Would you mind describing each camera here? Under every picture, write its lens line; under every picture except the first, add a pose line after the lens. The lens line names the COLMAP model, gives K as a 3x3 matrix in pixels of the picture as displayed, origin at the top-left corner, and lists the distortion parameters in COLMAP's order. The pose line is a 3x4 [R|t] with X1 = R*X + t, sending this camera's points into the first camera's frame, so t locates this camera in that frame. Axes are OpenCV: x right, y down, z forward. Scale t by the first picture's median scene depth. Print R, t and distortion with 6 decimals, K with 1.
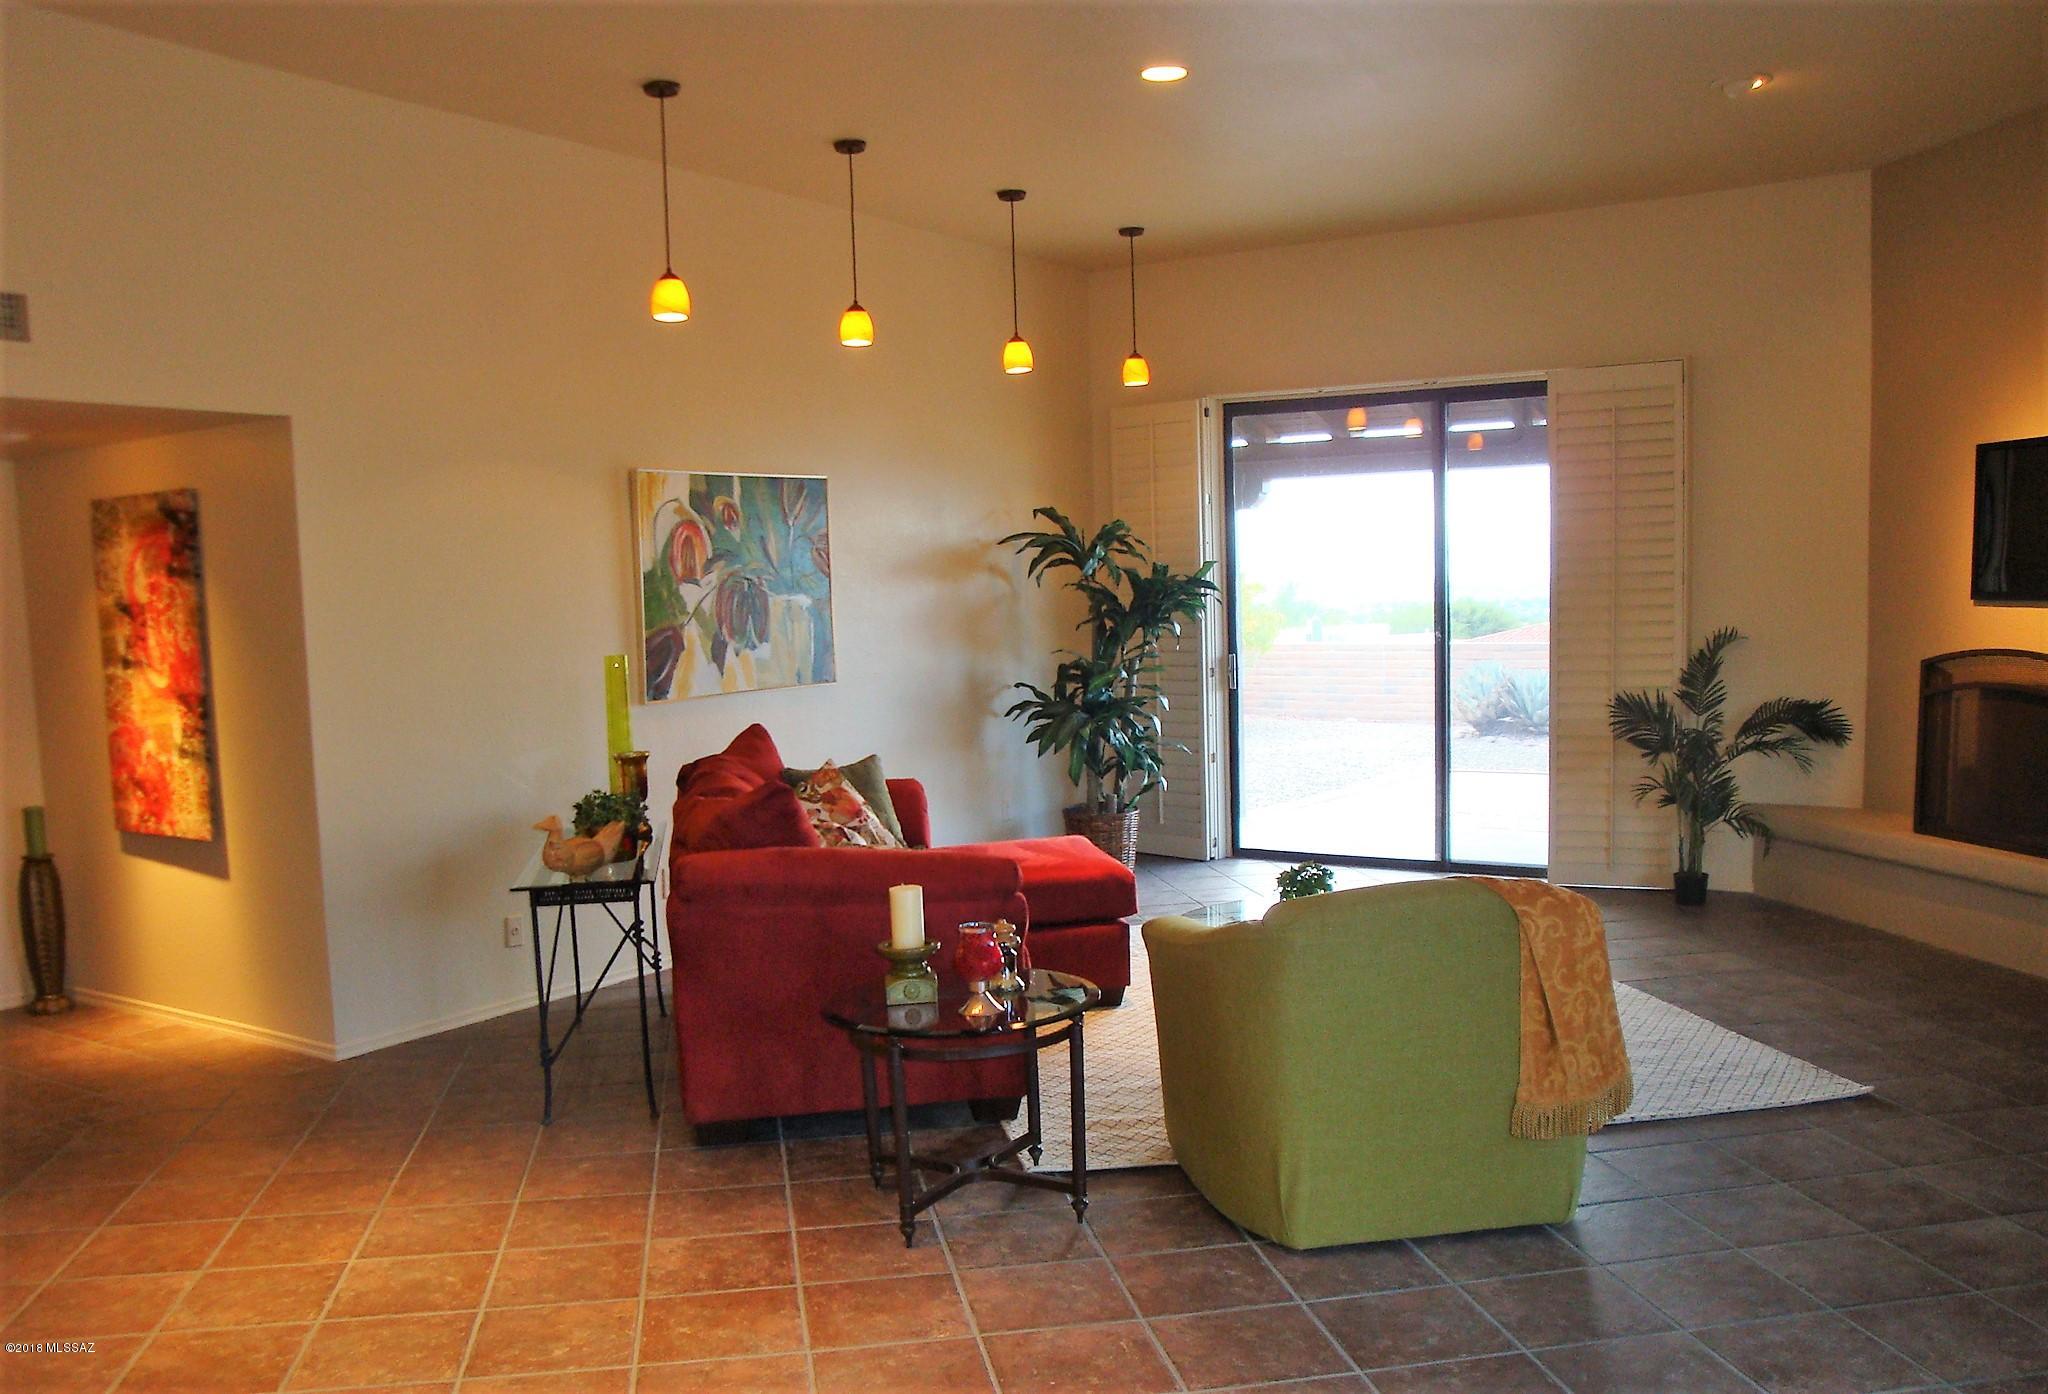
lens RADIAL K [[1713.2, 0, 1011.1], [0, 1713.2, 790.8], [0, 0, 1]] dist [-0.157299, 0.145124]
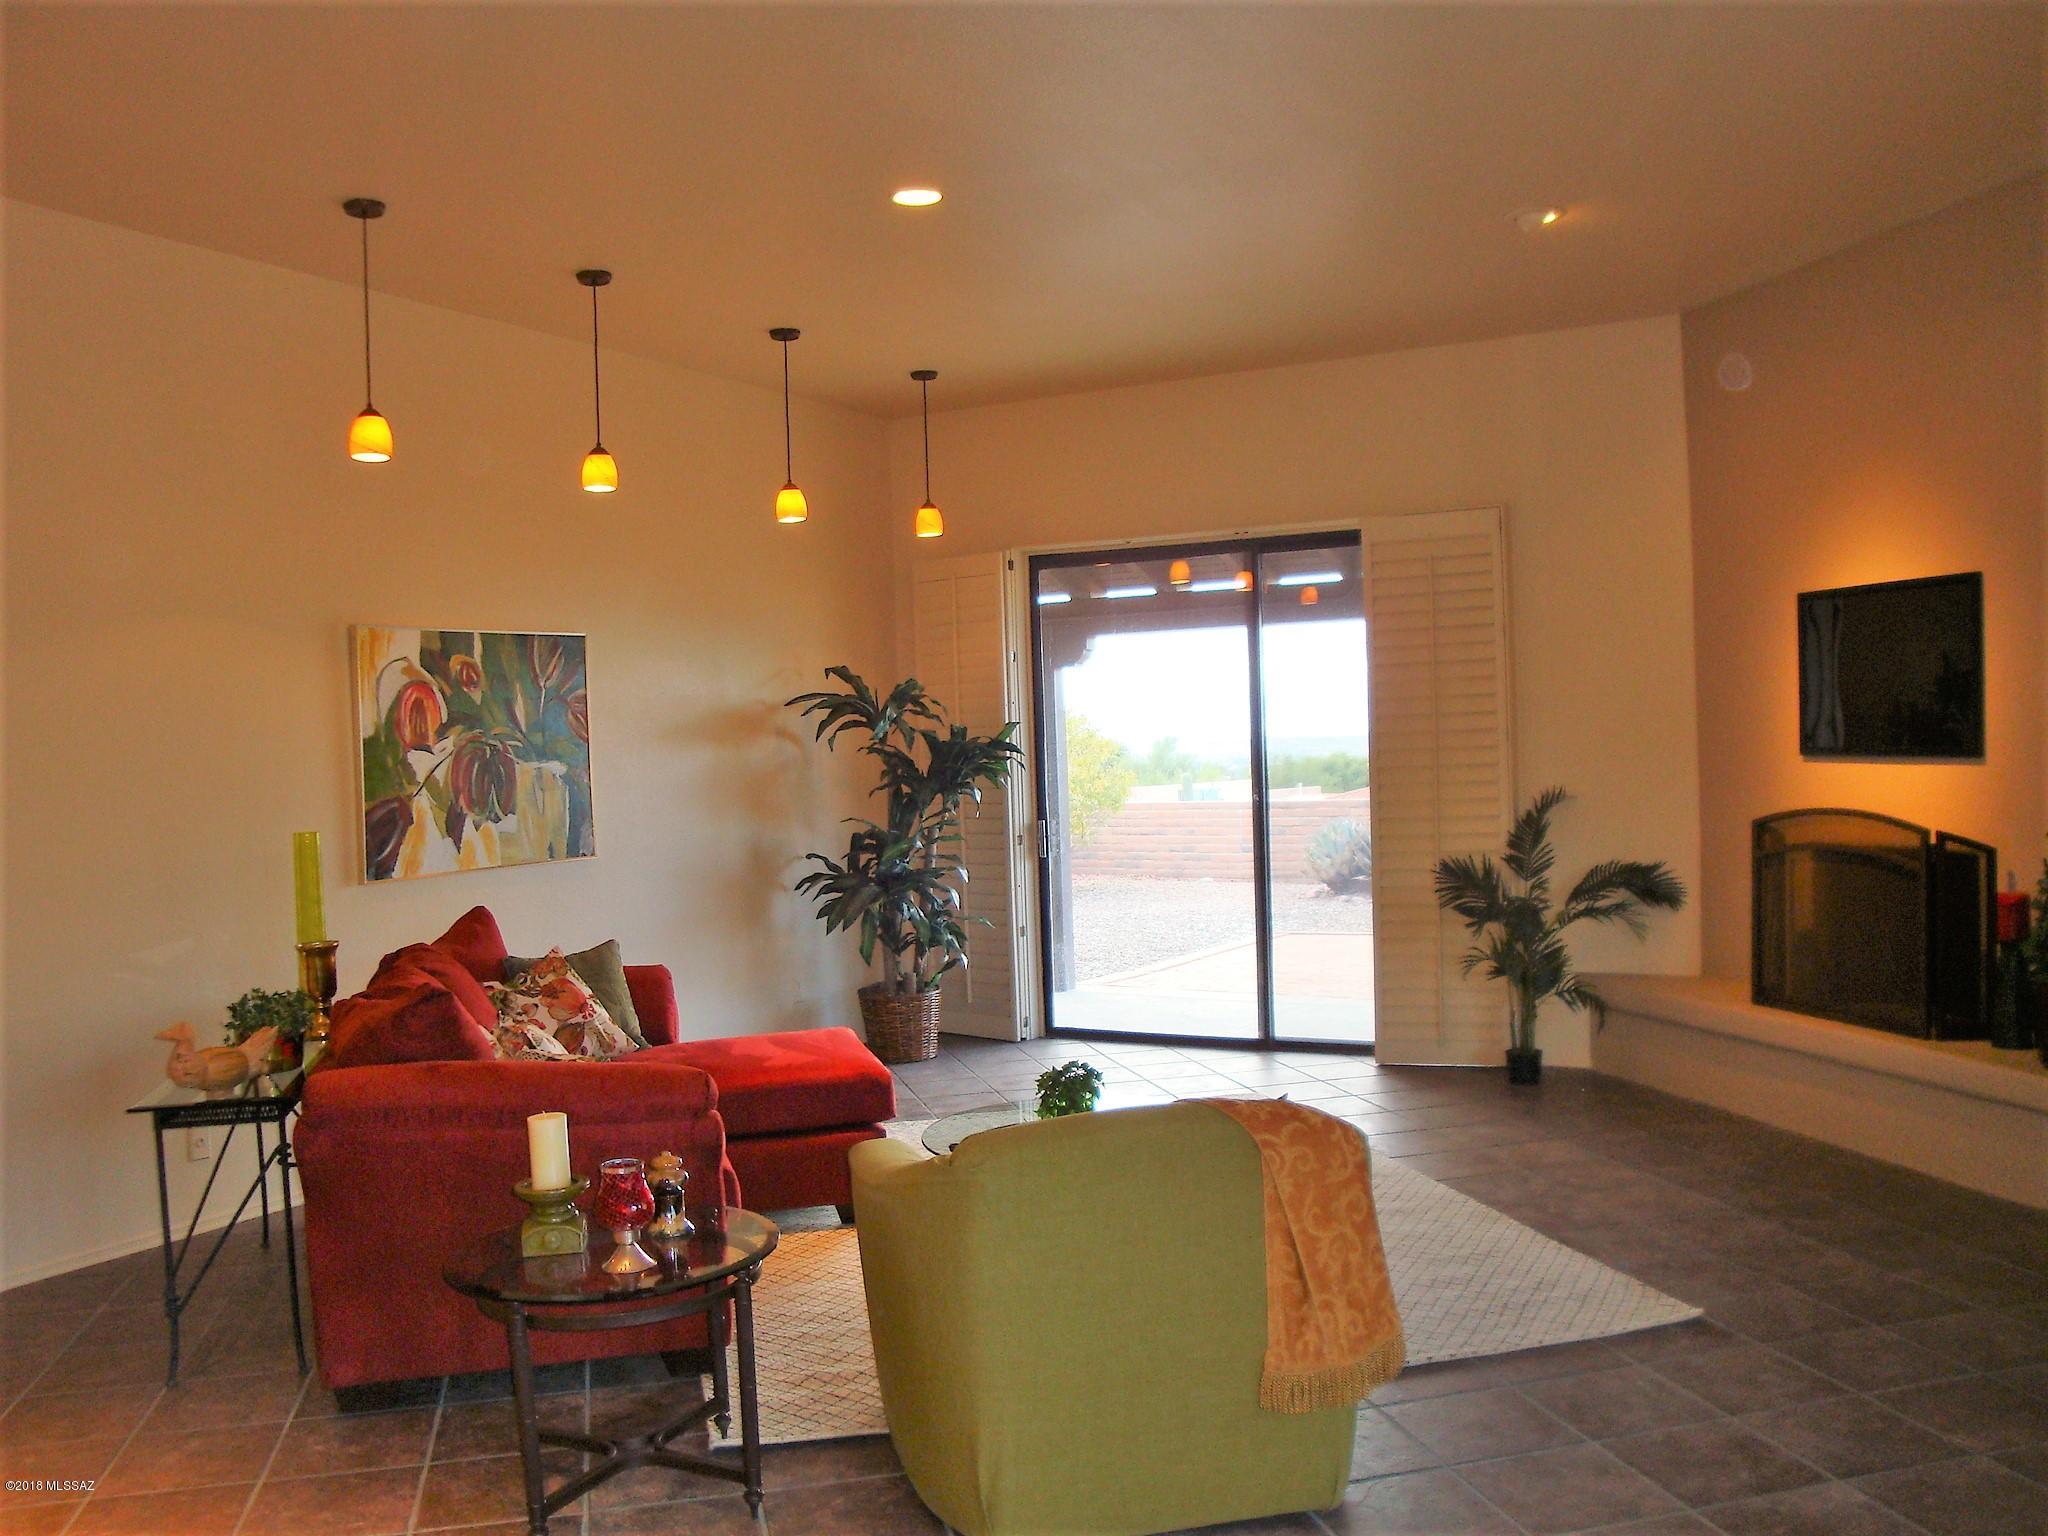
lens RADIAL K [[1712.0, 0, 1021.4], [0, 1712.0, 794.8], [0, 0, 1]] dist [-0.141496, 0.108386]
pose [[0.997250, -0.006596, 0.073820, 0.063611], [0.013132, 0.995997, -0.088420, -0.014014], [-0.072941, 0.089146, 0.993344, 0.081709]]
